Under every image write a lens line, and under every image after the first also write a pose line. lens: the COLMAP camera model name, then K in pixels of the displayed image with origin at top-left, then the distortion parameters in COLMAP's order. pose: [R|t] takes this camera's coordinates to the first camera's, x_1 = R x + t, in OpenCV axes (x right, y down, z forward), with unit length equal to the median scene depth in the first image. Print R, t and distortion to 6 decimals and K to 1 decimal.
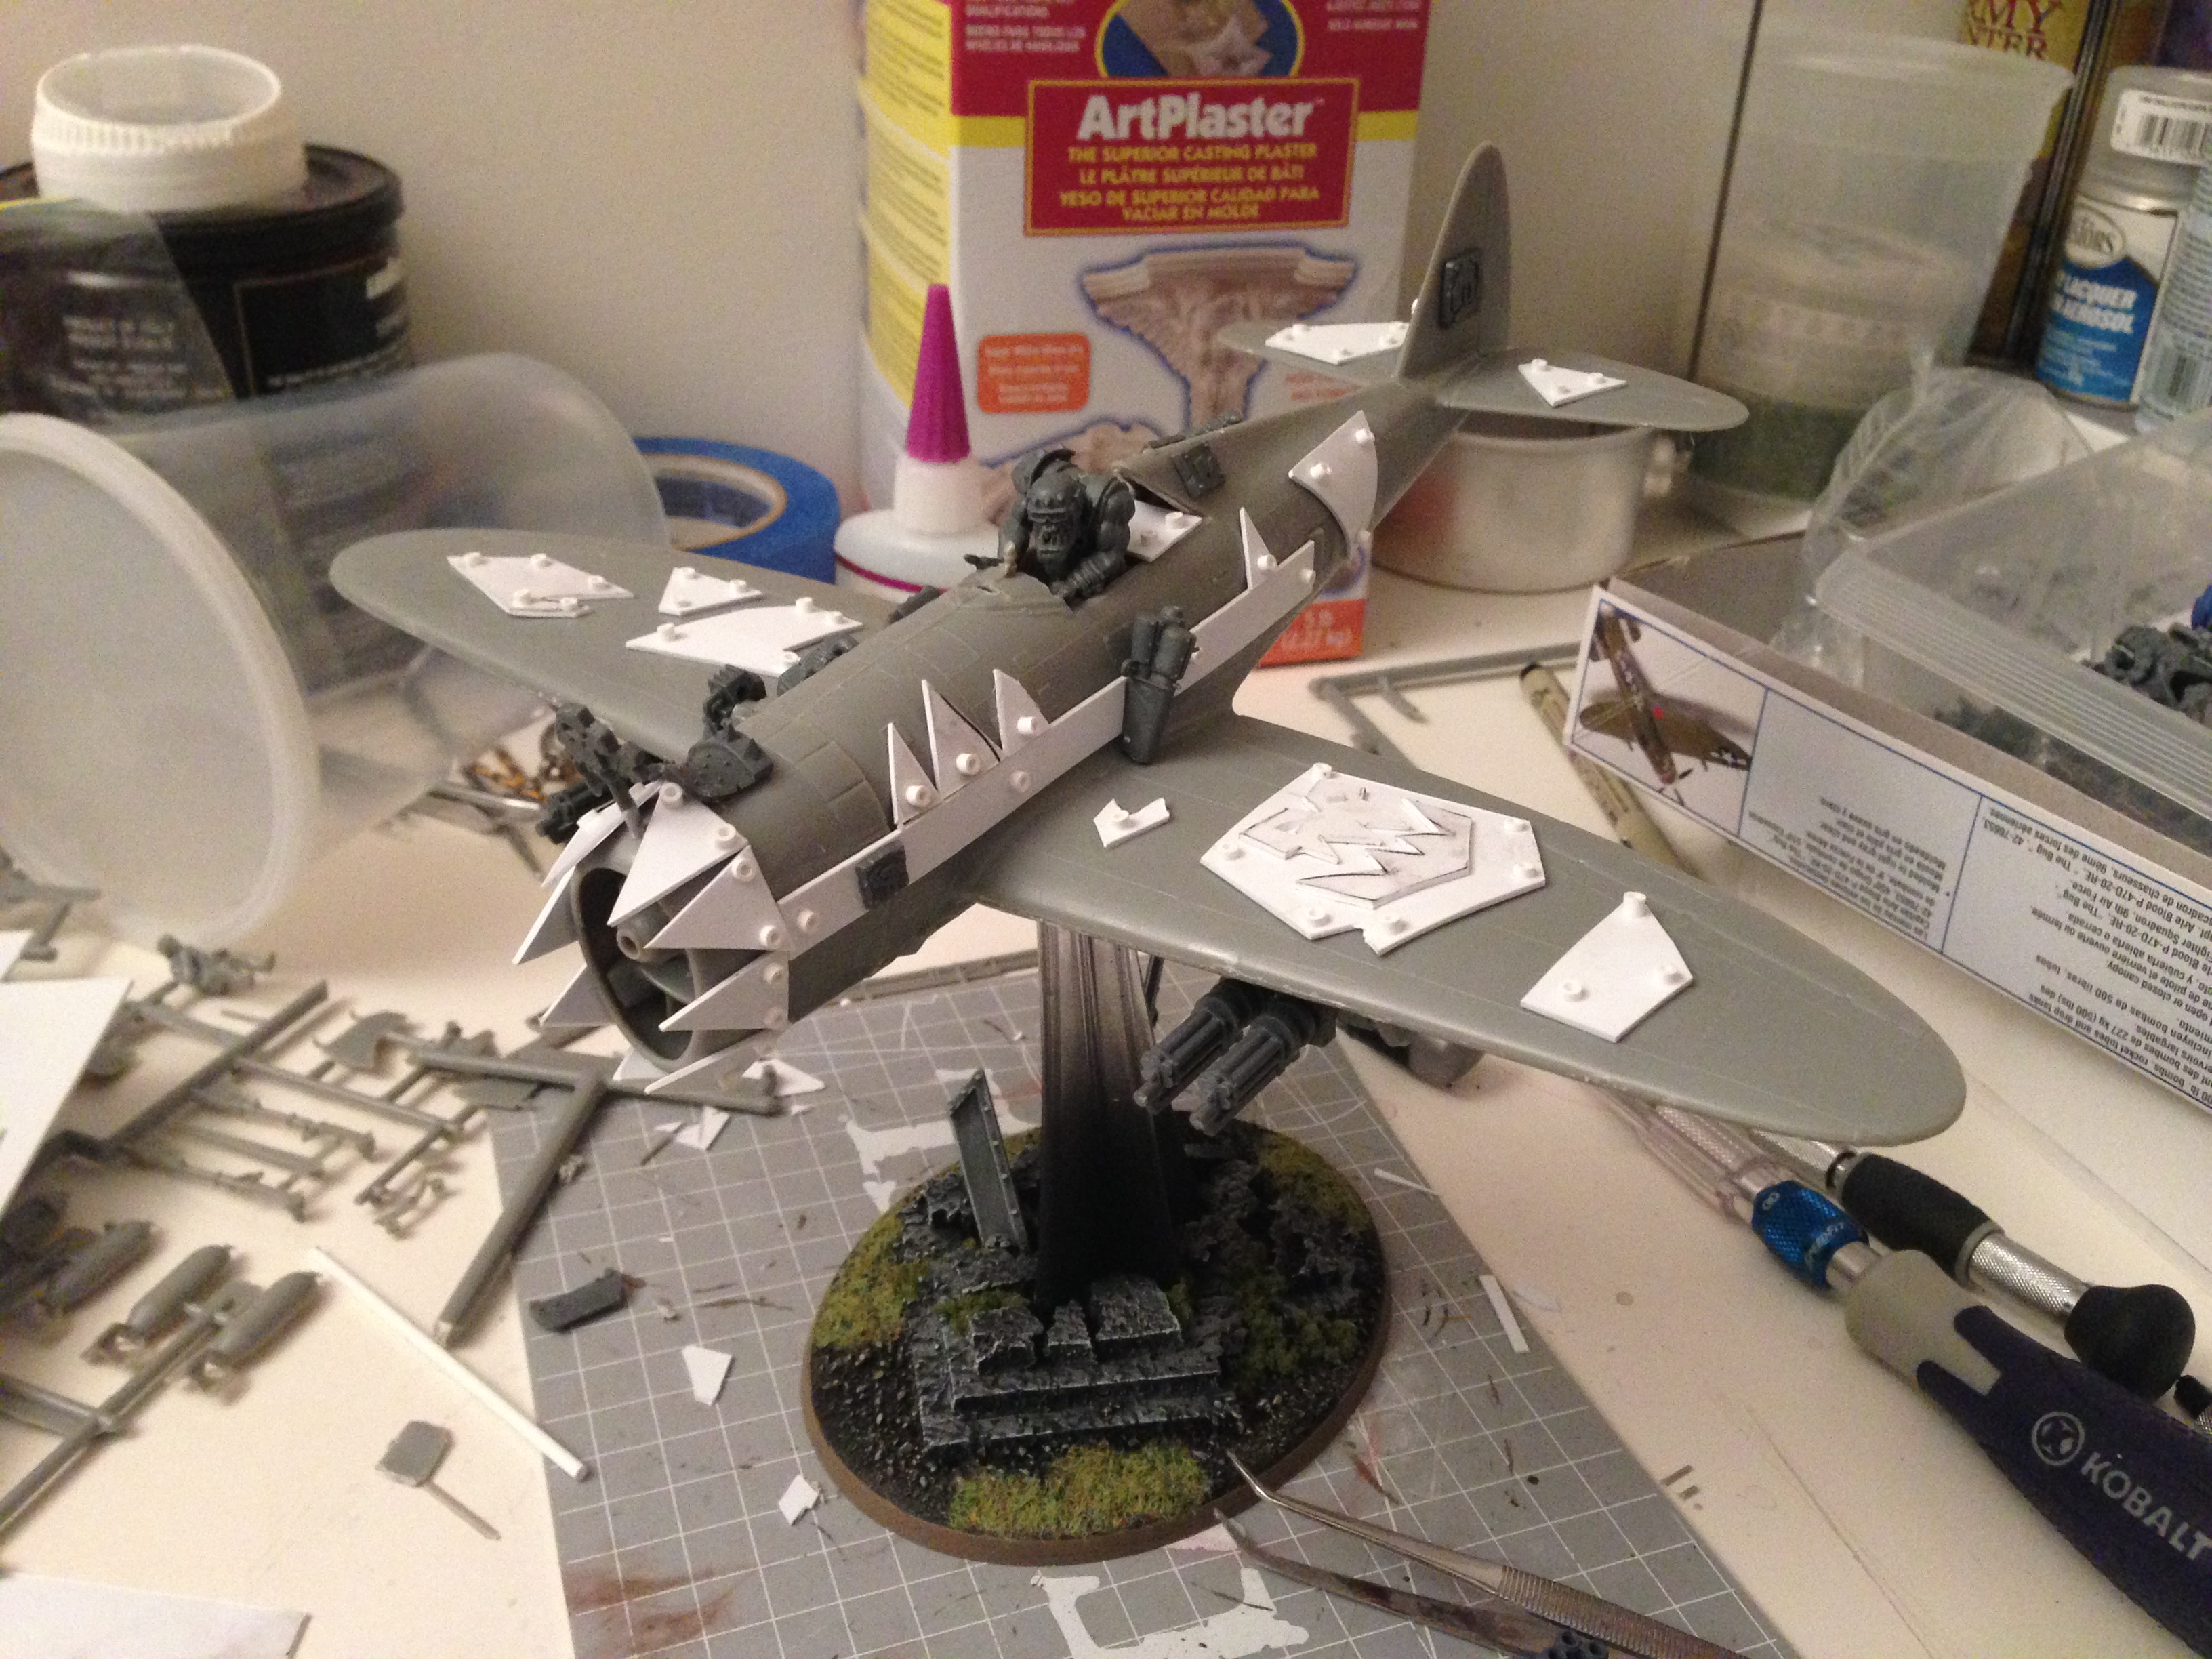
lens RADIAL K [[2183.1, 0, 1109.1], [0, 2183.1, 765.6], [0, 0, 1]] dist [0.018522, -0.135548]
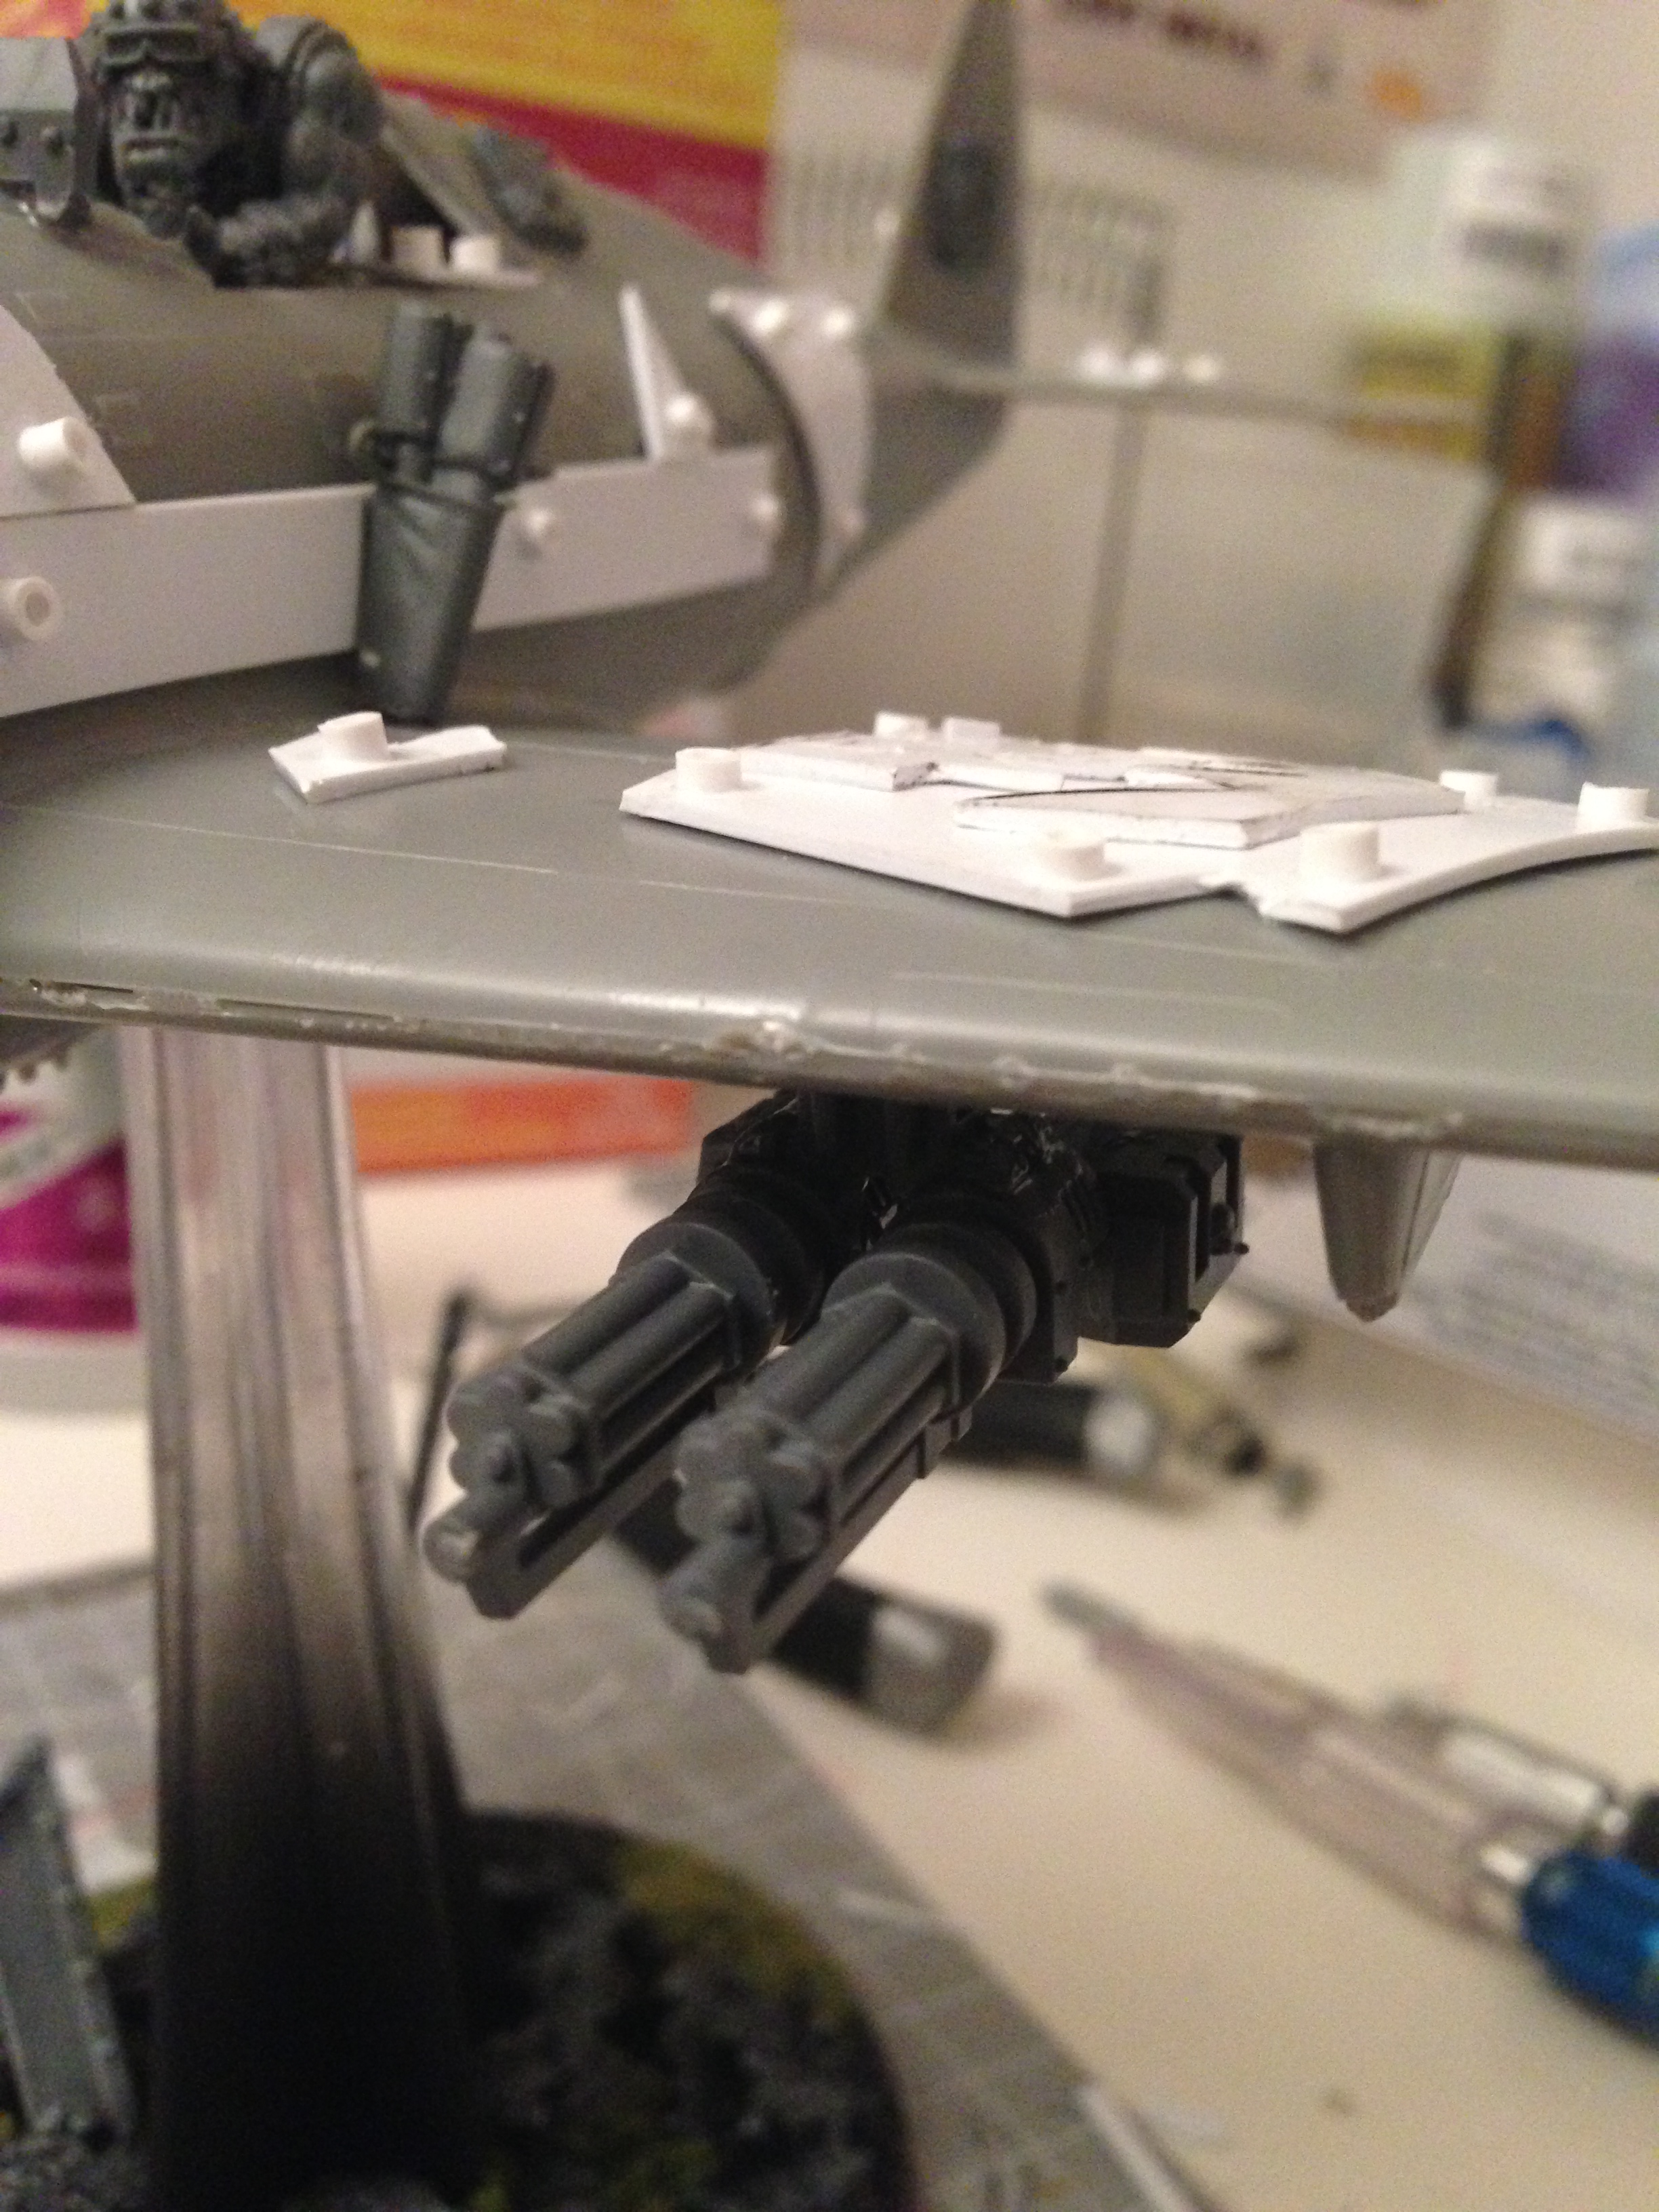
lens RADIAL K [[2183.1, 0, 829.5], [0, 2183.1, 1106.0], [0, 0, 1]] dist [0.018522, -0.135548]
pose [[0.972687, -0.002370, 0.232107, -0.001210], [0.046179, 0.981935, -0.183496, 0.123711], [-0.227479, 0.189202, 0.955225, 0.606285]]
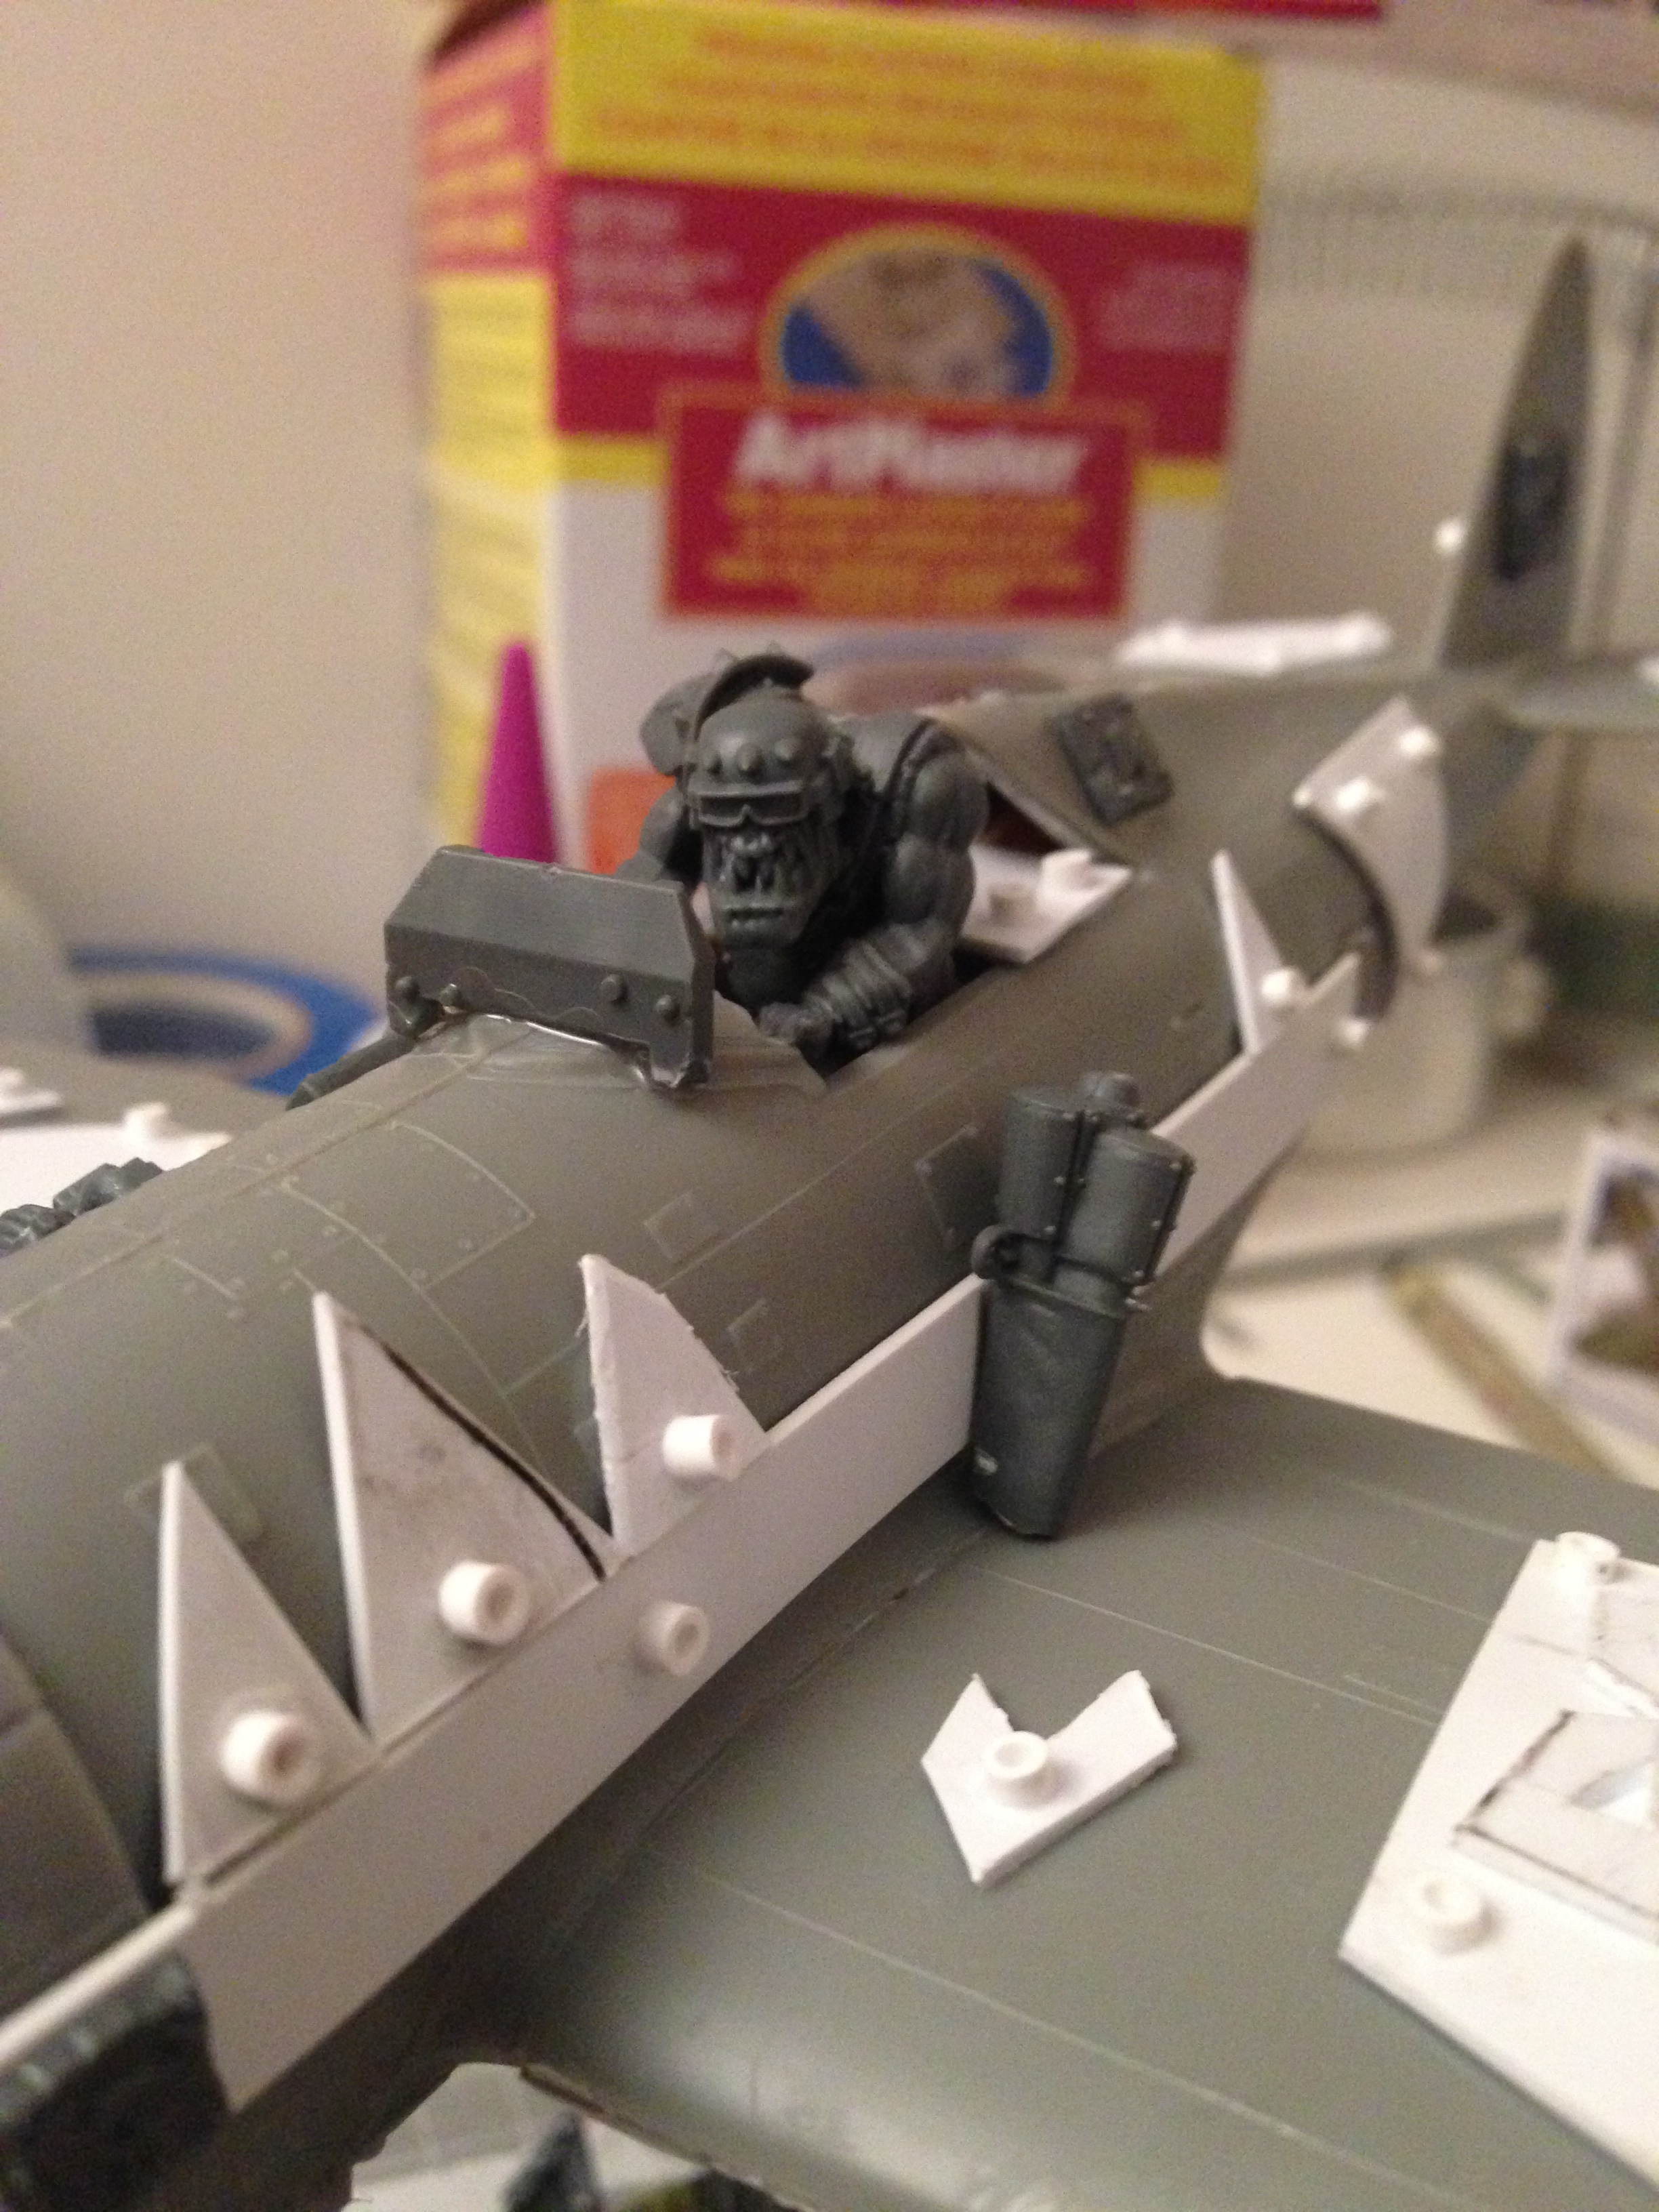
lens RADIAL K [[2100.4, 0, 829.5], [0, 2100.4, 1106.0], [0, 0, 1]] dist [0.027298, 0.004424]
pose [[0.998936, -0.007676, 0.045467, -0.028330], [0.013427, 0.991739, -0.127566, -0.024145], [-0.044112, 0.128041, 0.990787, 0.627328]]
